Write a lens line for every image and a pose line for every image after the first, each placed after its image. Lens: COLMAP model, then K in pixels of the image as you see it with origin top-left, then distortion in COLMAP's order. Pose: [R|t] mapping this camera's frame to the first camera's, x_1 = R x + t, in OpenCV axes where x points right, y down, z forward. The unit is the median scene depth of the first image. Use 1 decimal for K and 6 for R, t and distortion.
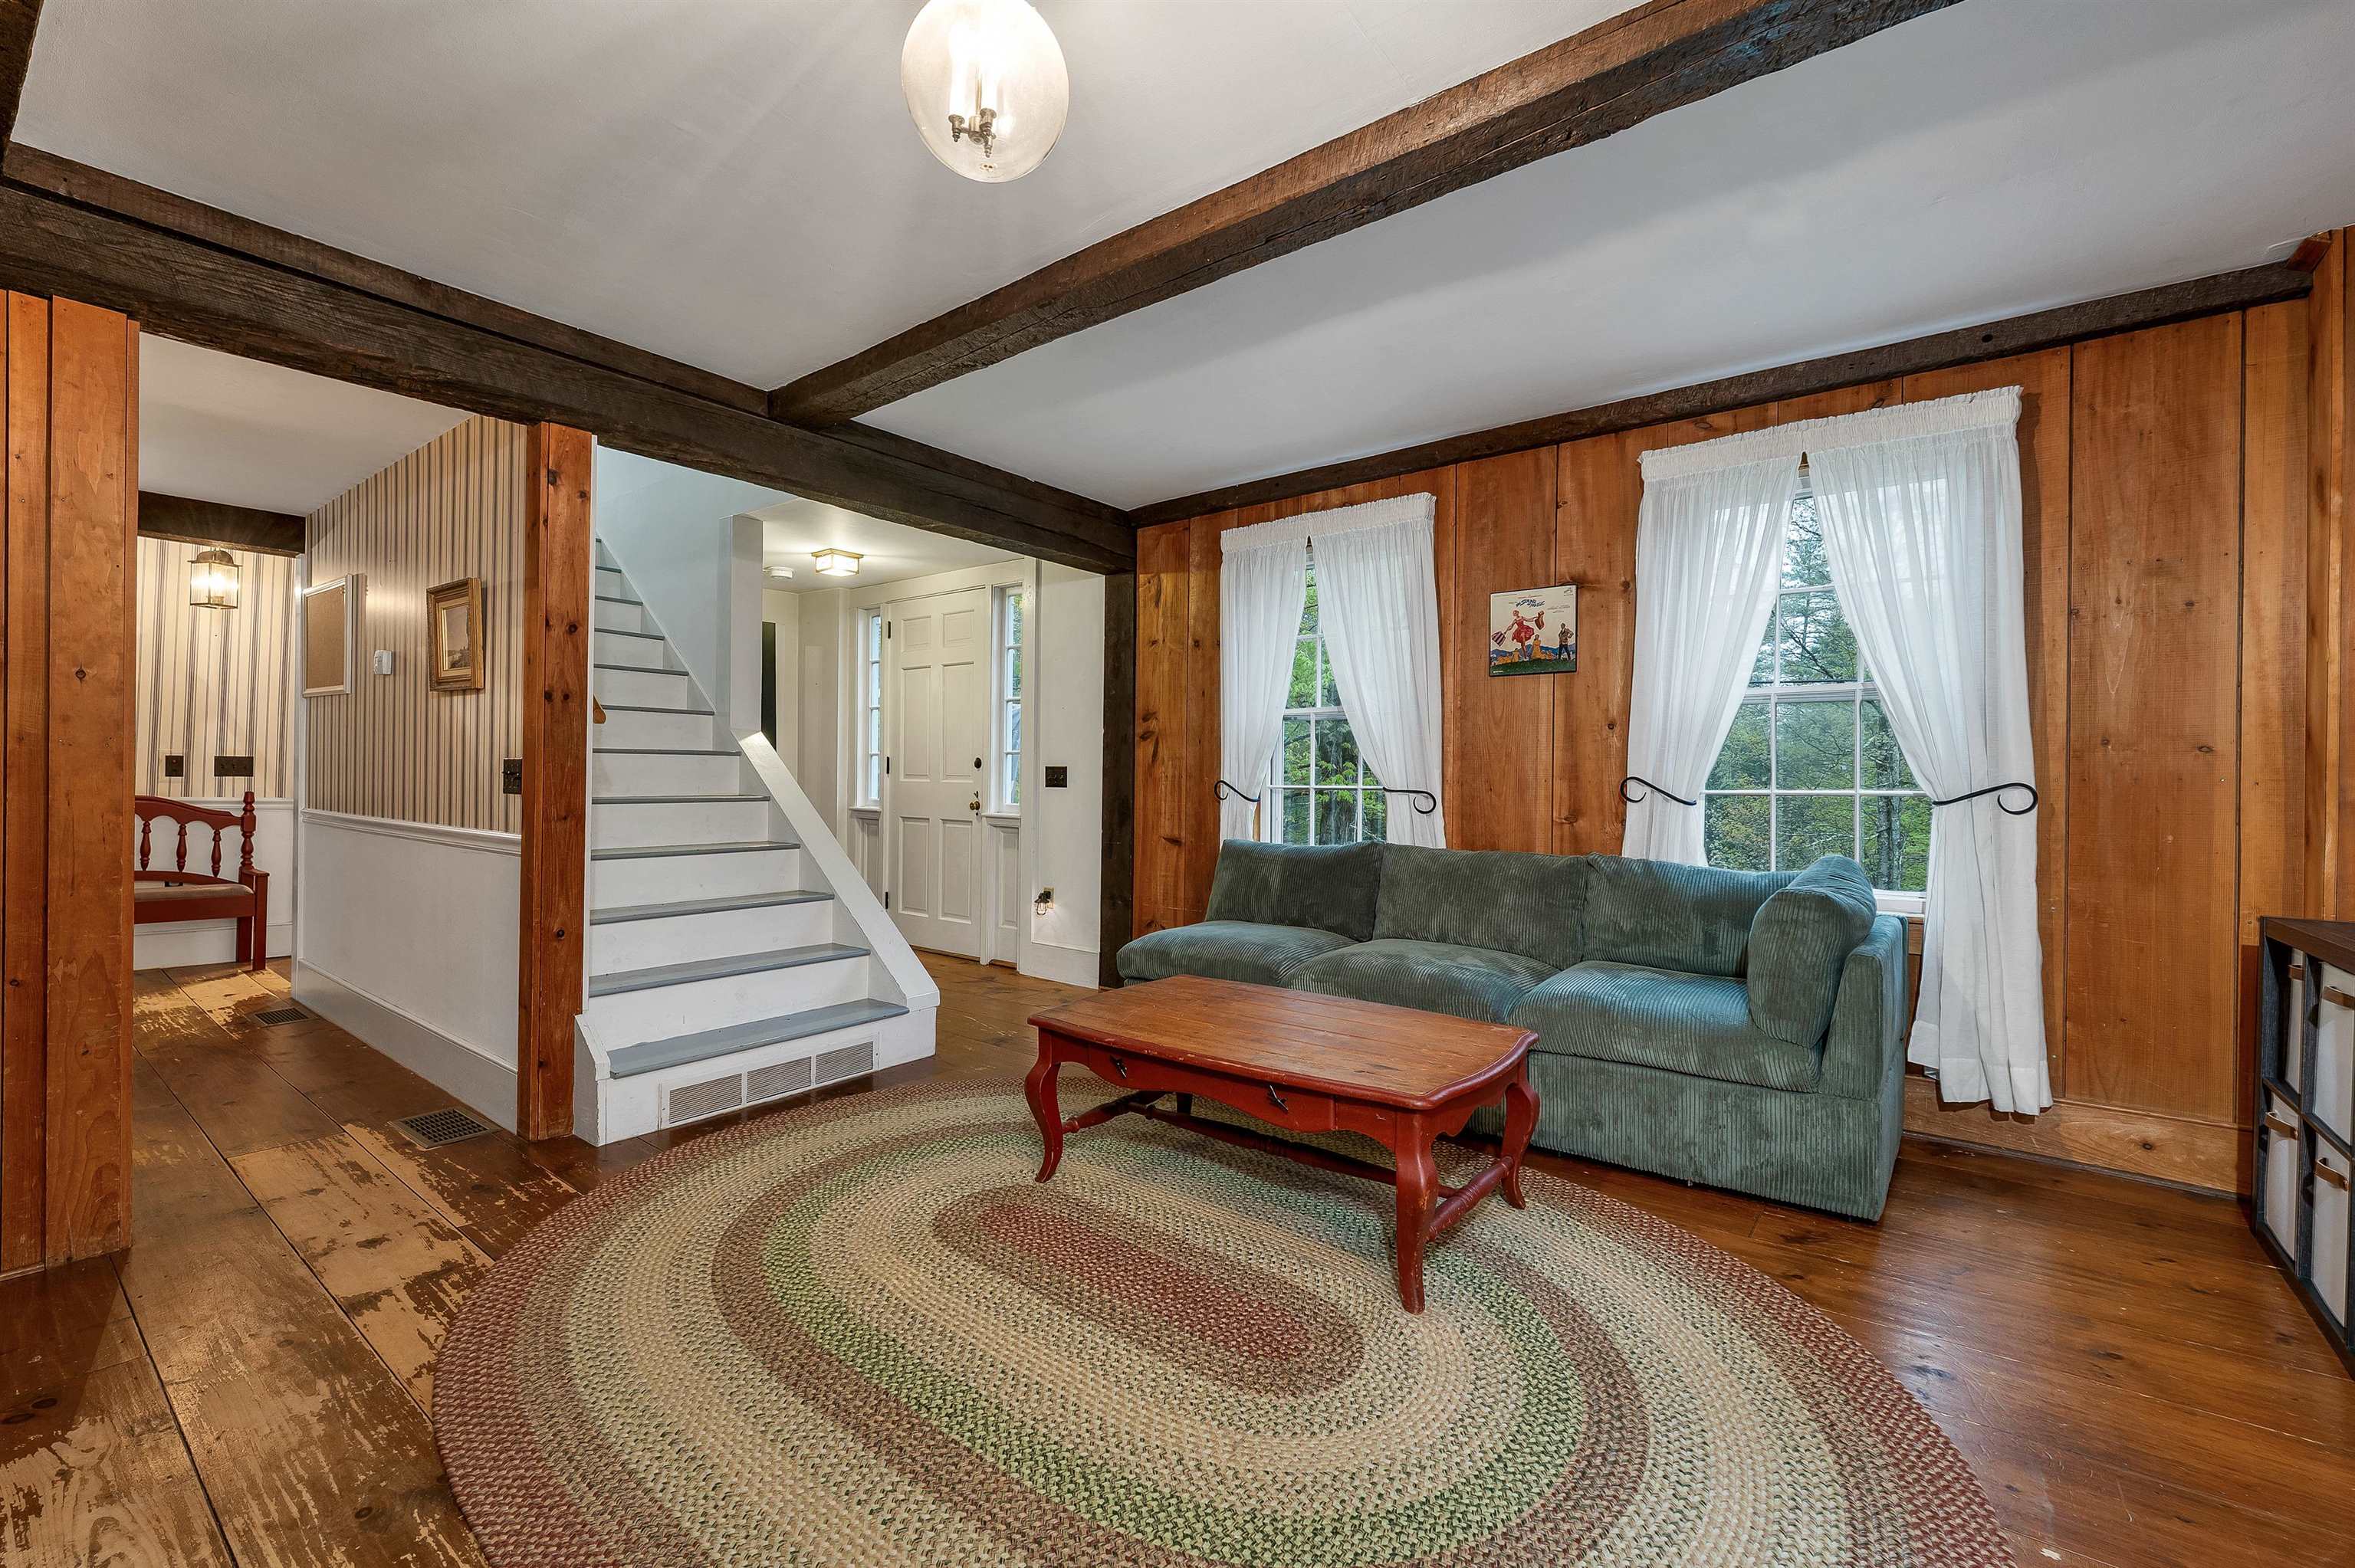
lens RADIAL K [[988.0, 0, 1174.1], [0, 988.0, 781.4], [0, 0, 1]] dist [-0.001544, -0.000237]
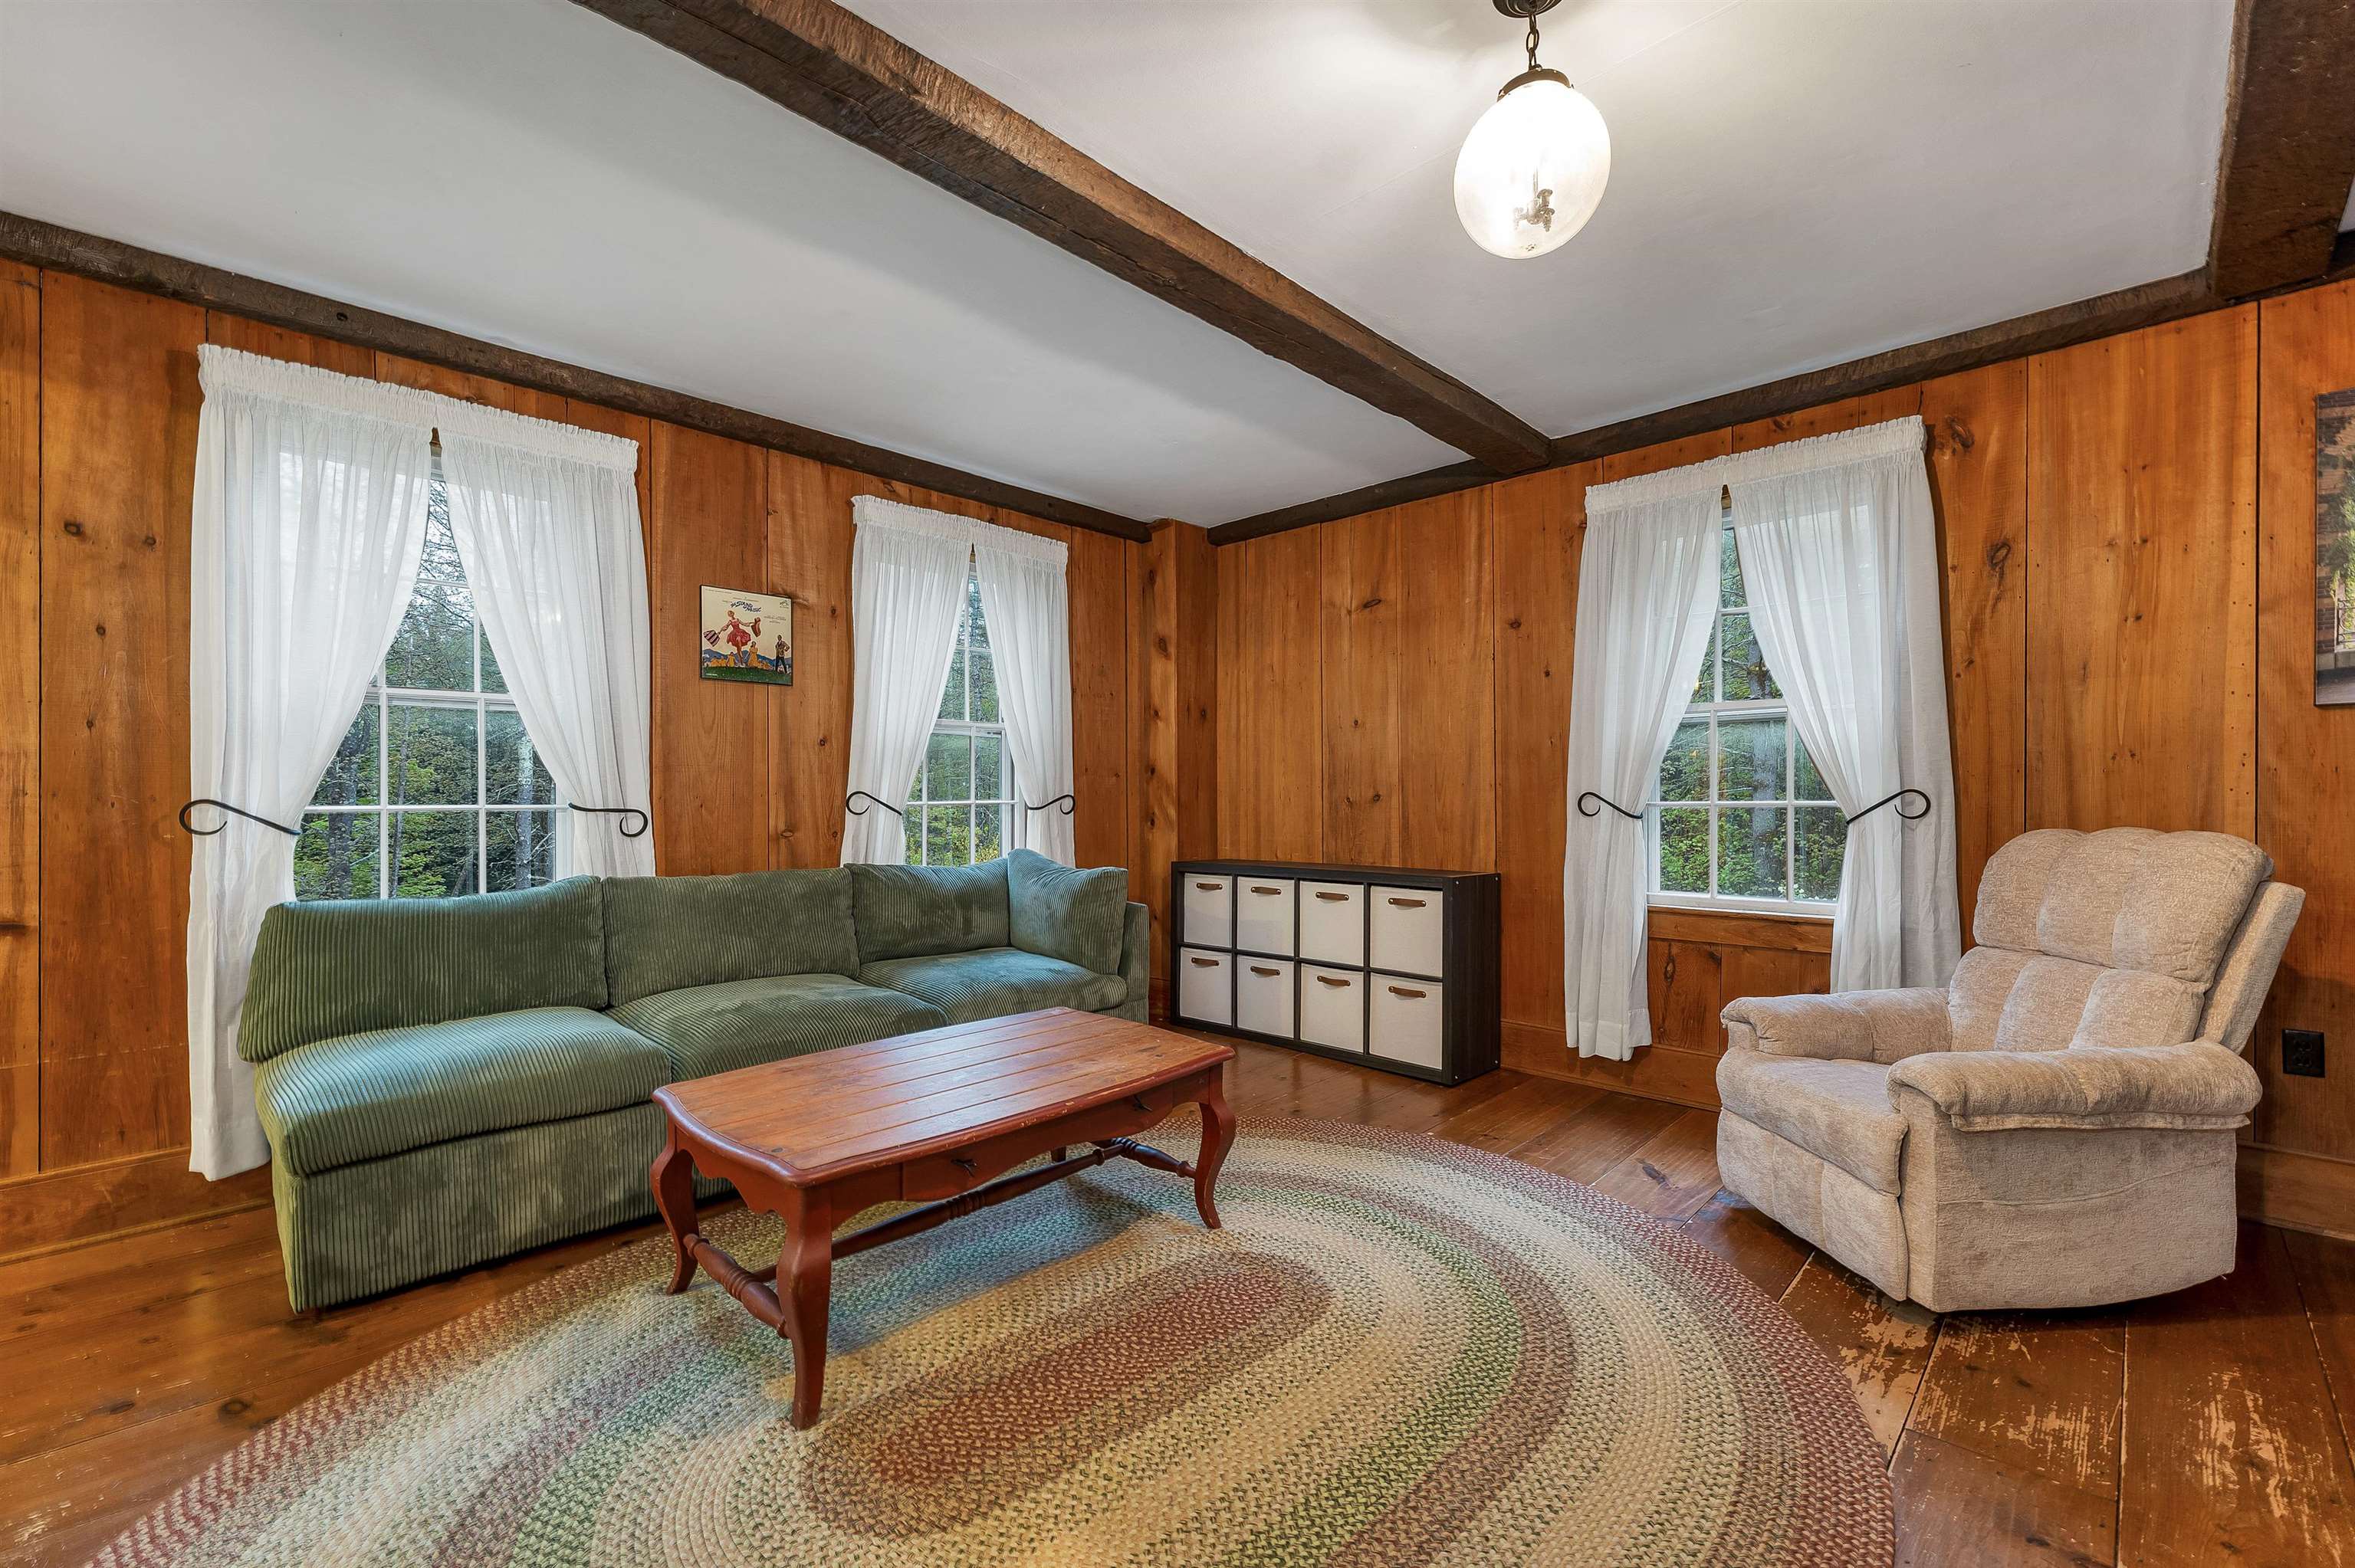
lens RADIAL K [[988.0, 0, 1188.4], [0, 988.0, 792.4], [0, 0, 1]] dist [-0.001544, -0.000237]
pose [[0.102785, -0.013650, 0.994610, -0.578972], [-0.003834, 0.999893, 0.014119, -0.020318], [-0.994696, -0.005265, 0.102721, 0.526185]]
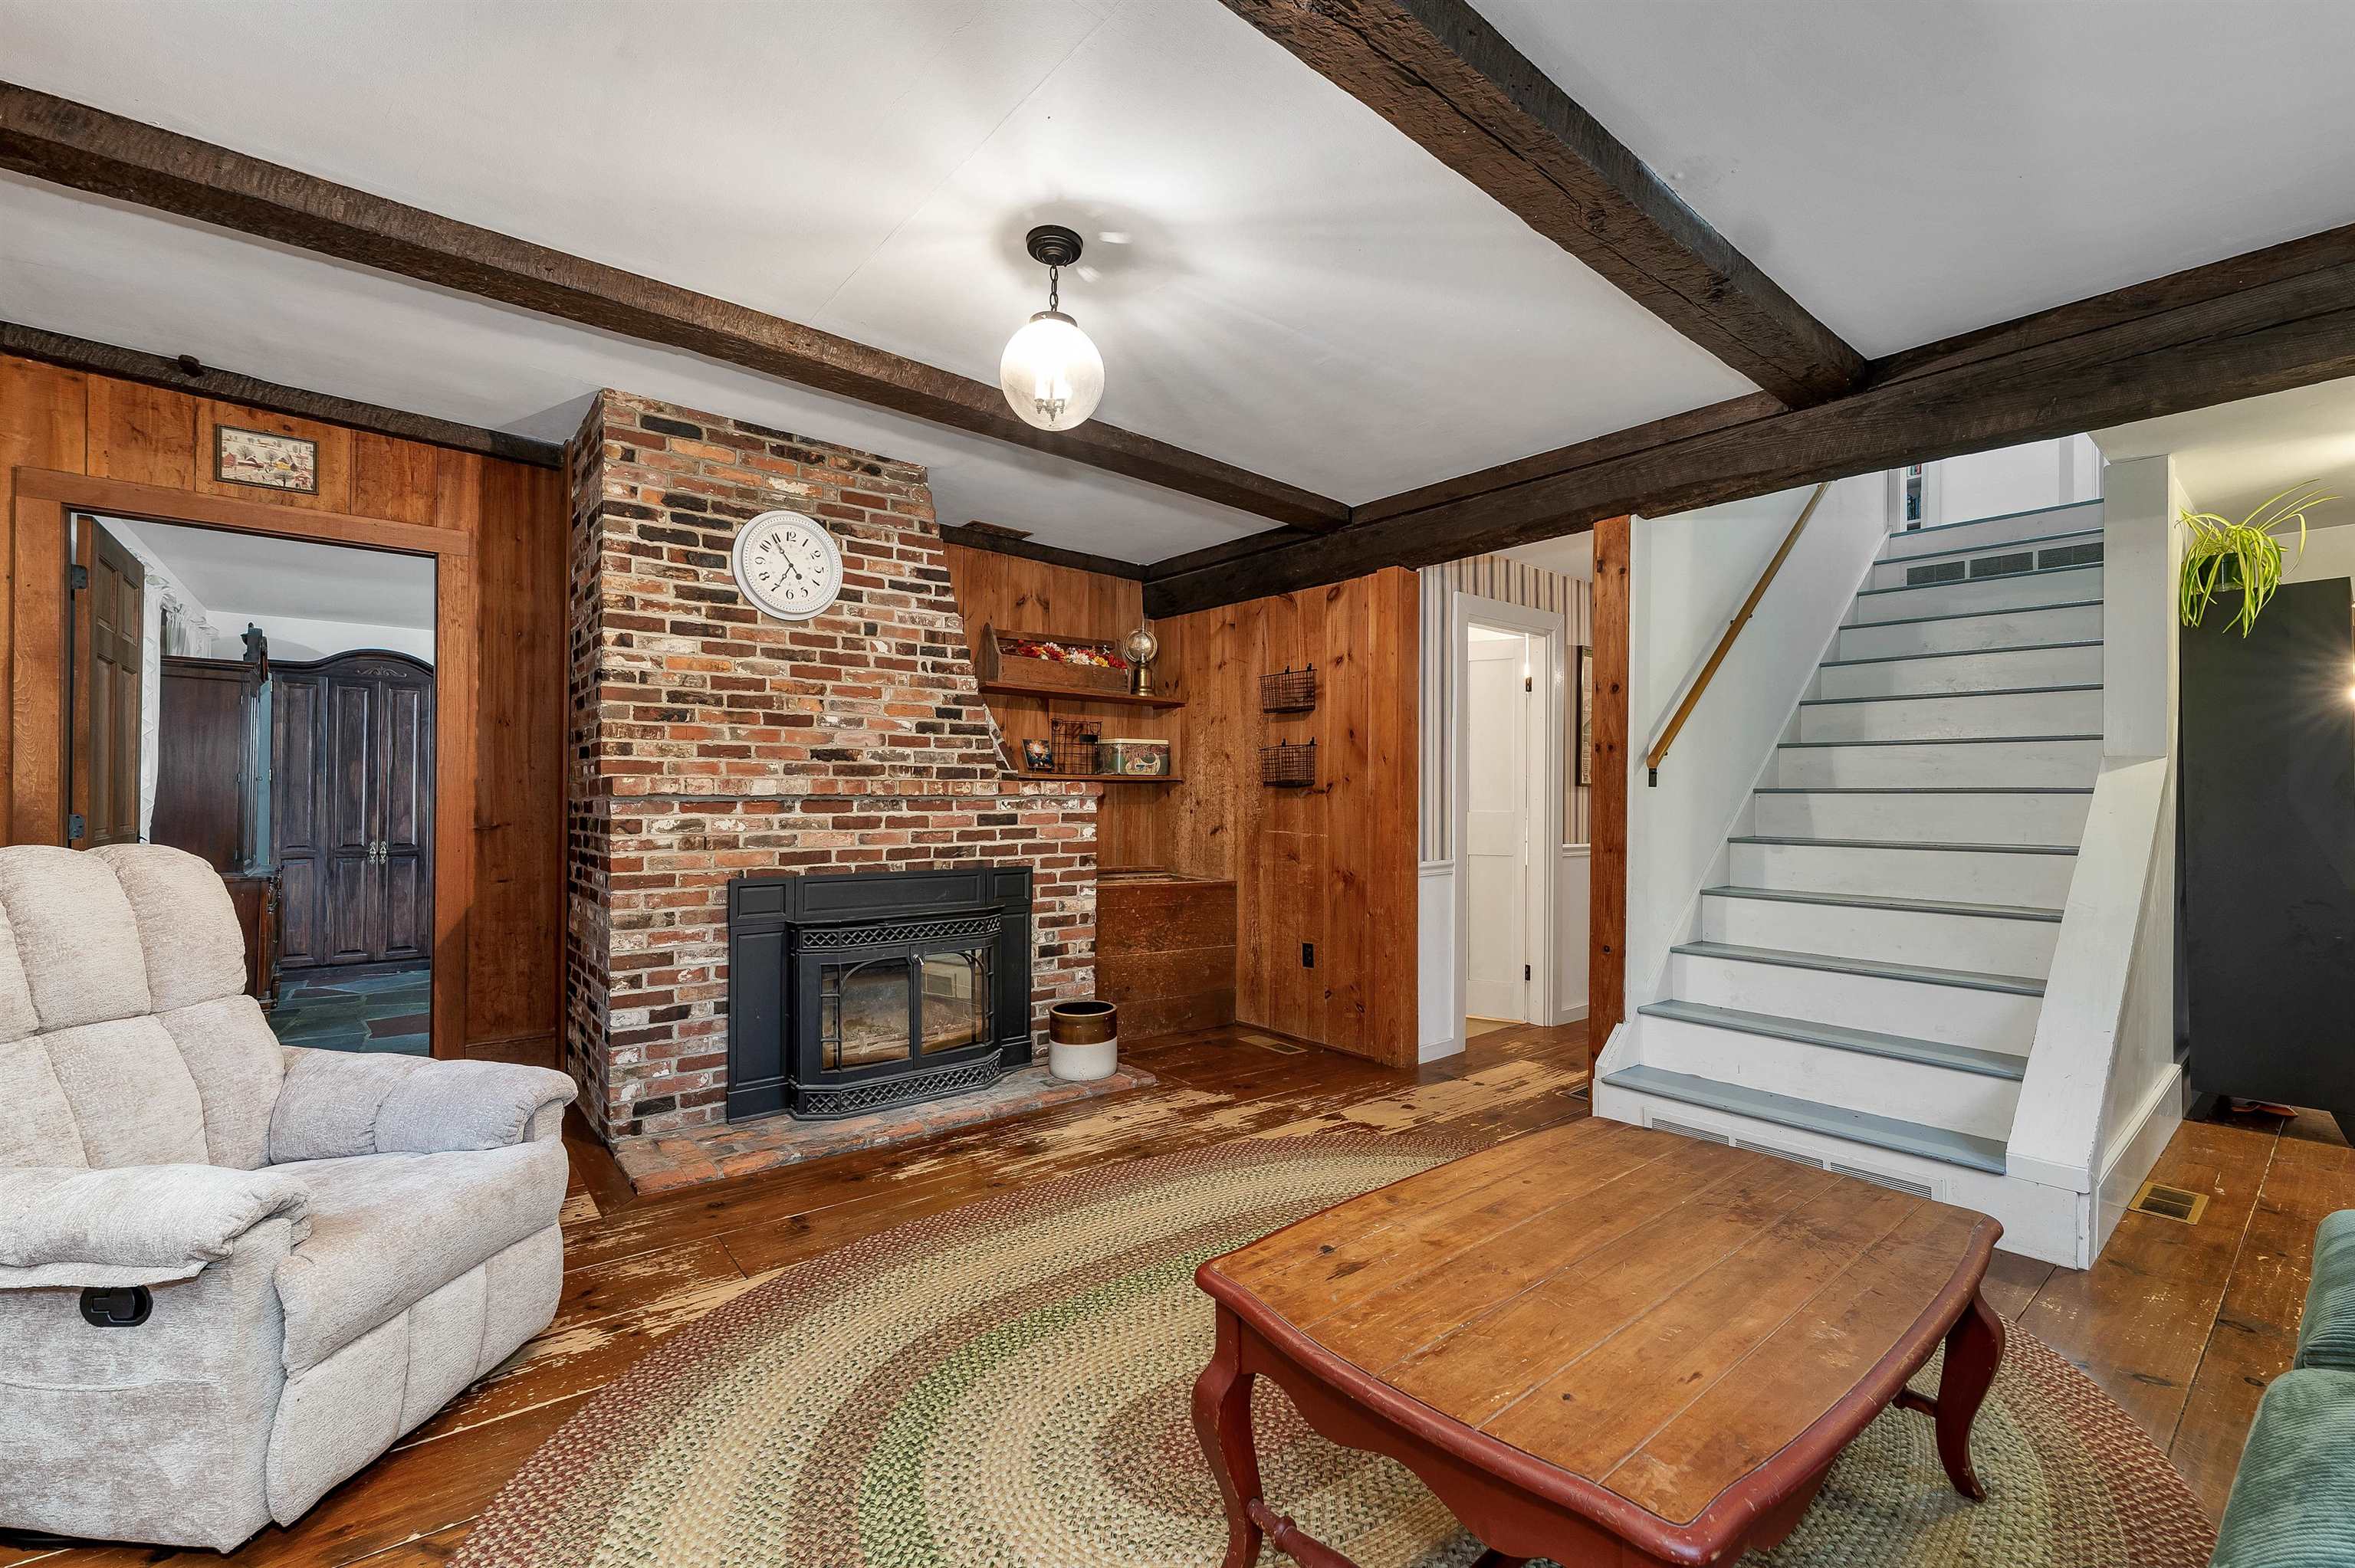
lens RADIAL K [[988.0, 0, 1164.2], [0, 988.0, 786.6], [0, 0, 1]] dist [-0.001544, -0.000237]
pose [[-0.241666, -0.022633, -0.970096, 0.556324], [-0.000743, 0.999732, -0.023139, -0.010436], [0.970359, -0.004871, -0.241618, 0.654837]]
